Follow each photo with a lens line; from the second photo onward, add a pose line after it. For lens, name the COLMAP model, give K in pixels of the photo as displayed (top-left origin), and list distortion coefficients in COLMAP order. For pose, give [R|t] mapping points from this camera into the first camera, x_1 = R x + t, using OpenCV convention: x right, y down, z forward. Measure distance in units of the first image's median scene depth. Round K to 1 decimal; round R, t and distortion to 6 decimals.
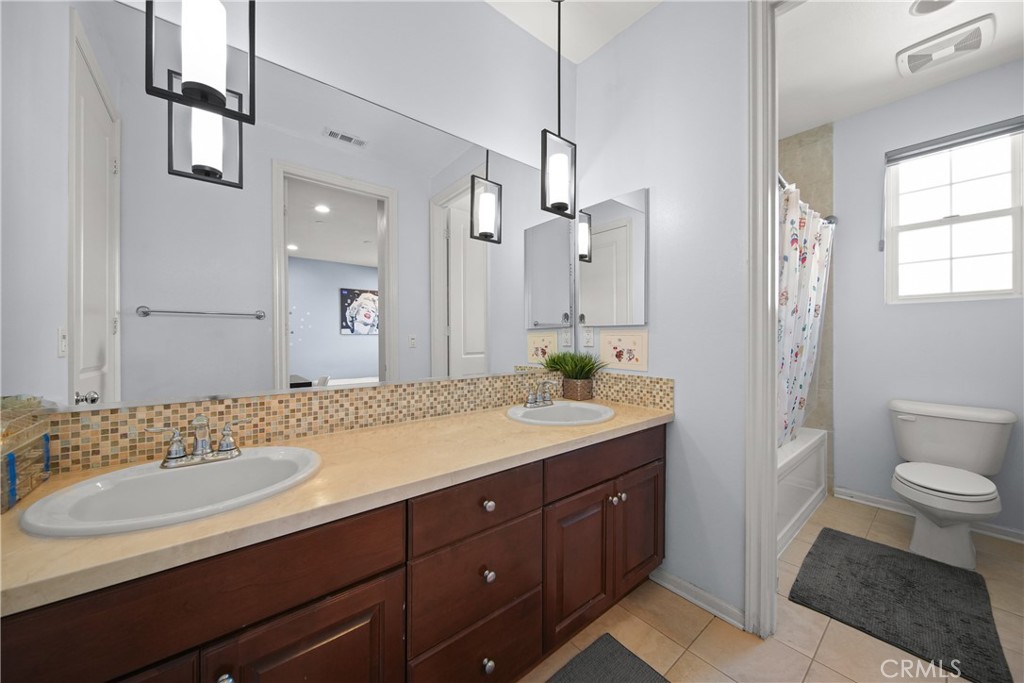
lens RADIAL K [[366.1, 0, 510.1], [0, 366.1, 332.6], [0, 0, 1]] dist [-0.002132, -0.000341]
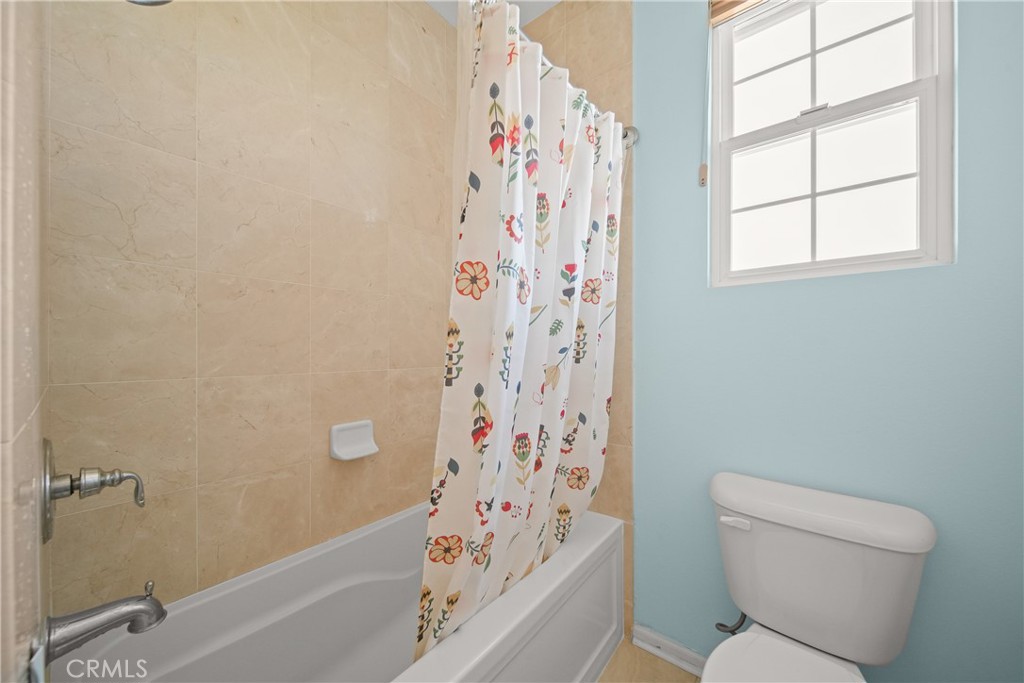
lens RADIAL K [[363.7, 0, 508.3], [0, 363.7, 342.8], [0, 0, 1]] dist [0.000648, -0.000014]
pose [[0.981137, -0.002743, 0.193294, 0.642444], [0.002160, 0.999992, 0.003228, 0.000261], [-0.193301, -0.002750, 0.981136, 0.541593]]
